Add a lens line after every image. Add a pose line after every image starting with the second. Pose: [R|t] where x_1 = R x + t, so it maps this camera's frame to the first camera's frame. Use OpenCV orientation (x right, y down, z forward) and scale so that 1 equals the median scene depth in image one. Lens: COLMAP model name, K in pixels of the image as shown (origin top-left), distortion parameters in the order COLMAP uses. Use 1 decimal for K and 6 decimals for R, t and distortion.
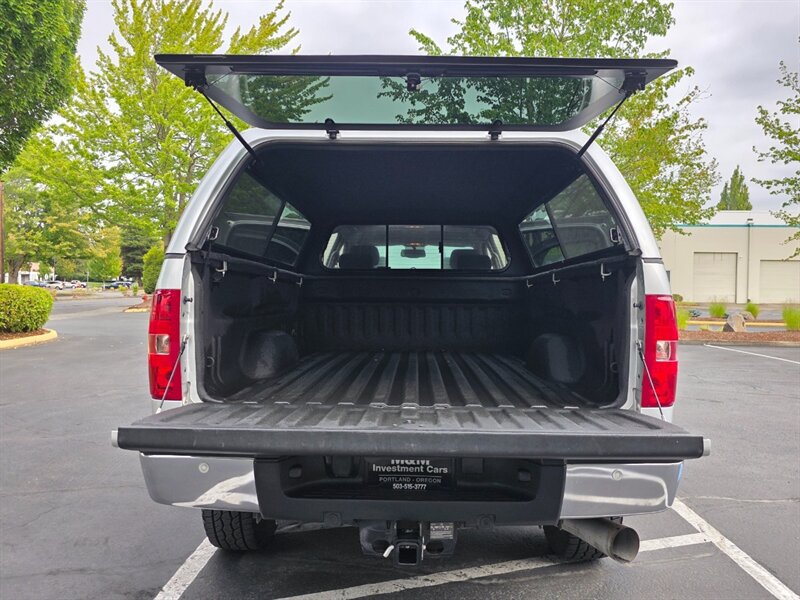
lens RADIAL K [[627.9, 0, 400.0], [0, 627.9, 300.0], [0, 0, 1]] dist [0.096958, -0.106249]
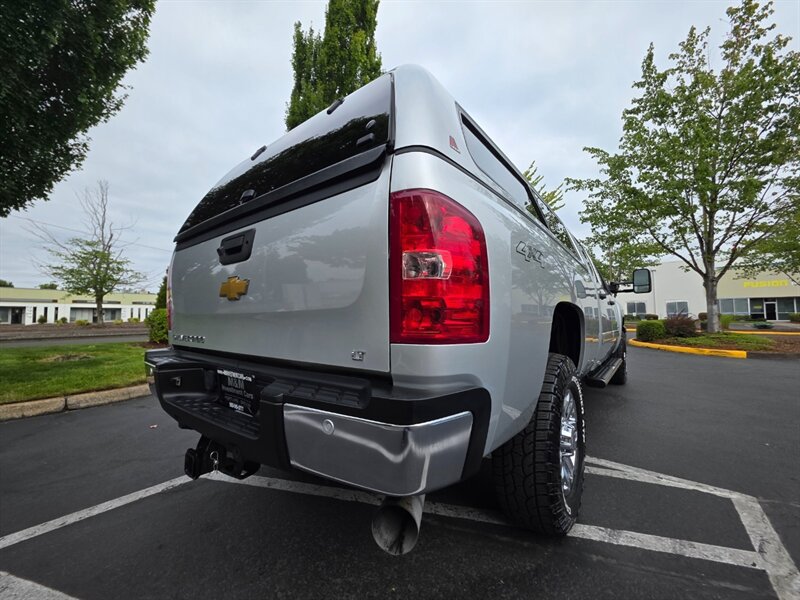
lens RADIAL K [[316.0, 0, 400.0], [0, 316.0, 300.0], [0, 0, 1]] dist [0.002591, -0.000296]
pose [[0.807011, -0.048536, -0.588538, 0.461855], [0.003884, 0.997031, -0.076899, 0.111873], [0.590523, 0.059773, 0.804804, 0.535447]]
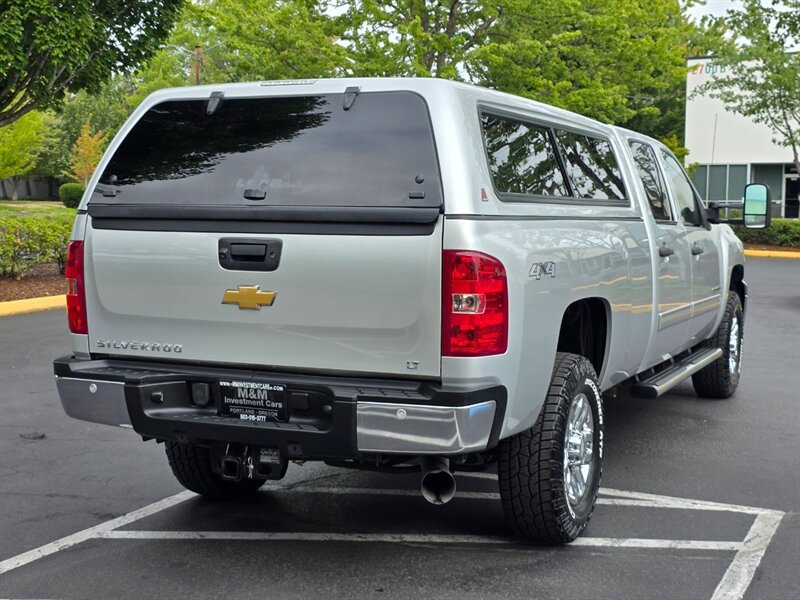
lens RADIAL K [[1137.7, 0, 400.0], [0, 1137.7, 300.0], [0, 0, 1]] dist [0.178344, -0.593935]
pose [[0.921385, 0.025977, -0.387783, 0.794313], [0.000037, 0.997758, 0.066926, -0.038487], [0.388652, -0.061679, 0.919318, -0.576782]]
